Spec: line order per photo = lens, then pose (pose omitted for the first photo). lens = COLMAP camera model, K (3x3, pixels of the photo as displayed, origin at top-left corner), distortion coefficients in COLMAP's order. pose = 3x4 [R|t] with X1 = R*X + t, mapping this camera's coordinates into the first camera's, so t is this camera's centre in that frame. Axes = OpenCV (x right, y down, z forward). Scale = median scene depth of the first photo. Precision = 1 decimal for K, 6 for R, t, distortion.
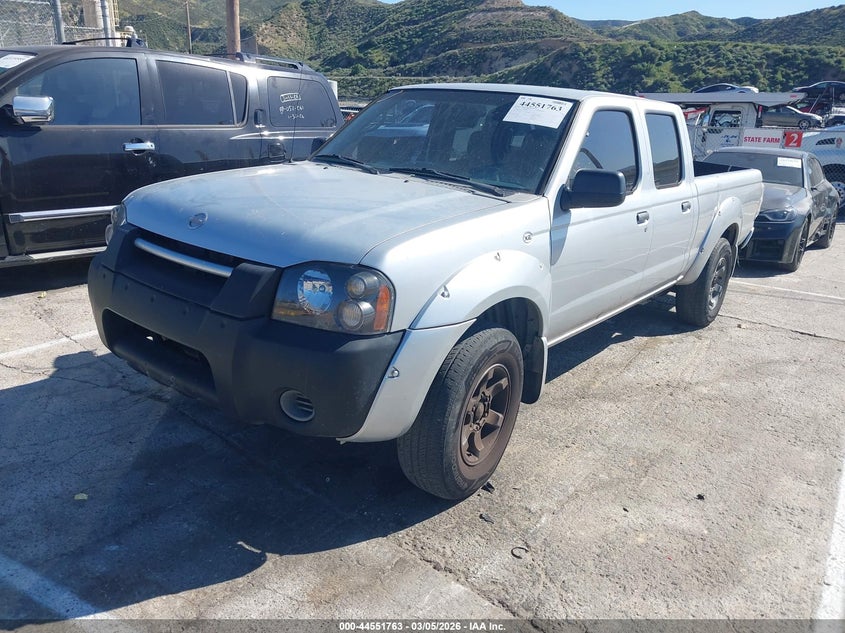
lens RADIAL K [[666.7, 0, 420.3], [0, 666.7, 312.9], [0, 0, 1]] dist [0.013399, 0.013265]
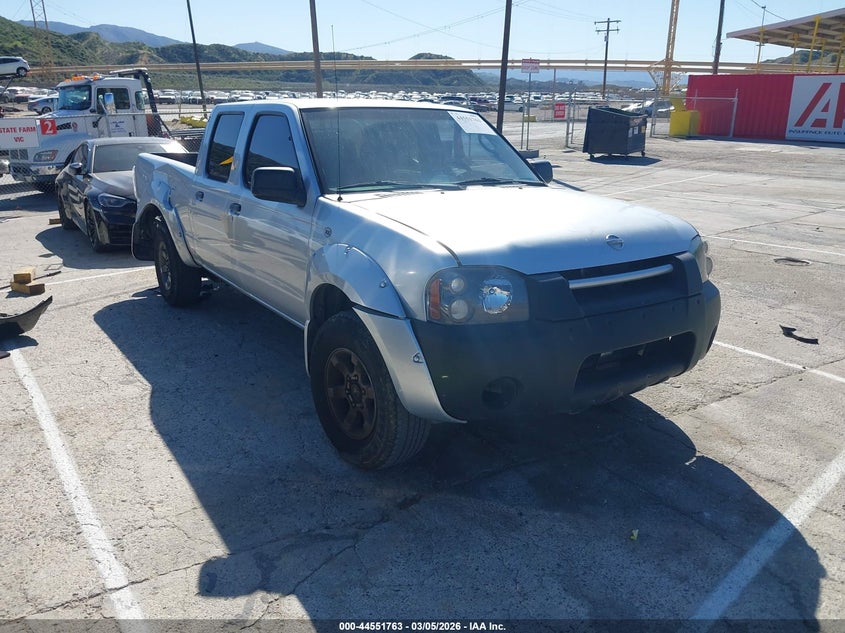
lens RADIAL K [[666.7, 0, 420.9], [0, 666.7, 317.7], [0, 0, 1]] dist [0.013399, 0.013265]
pose [[0.300727, -0.326718, 0.896001, -1.082502], [0.290380, 0.926251, 0.240288, -0.283392], [-0.908429, 0.187920, 0.373421, 0.659230]]
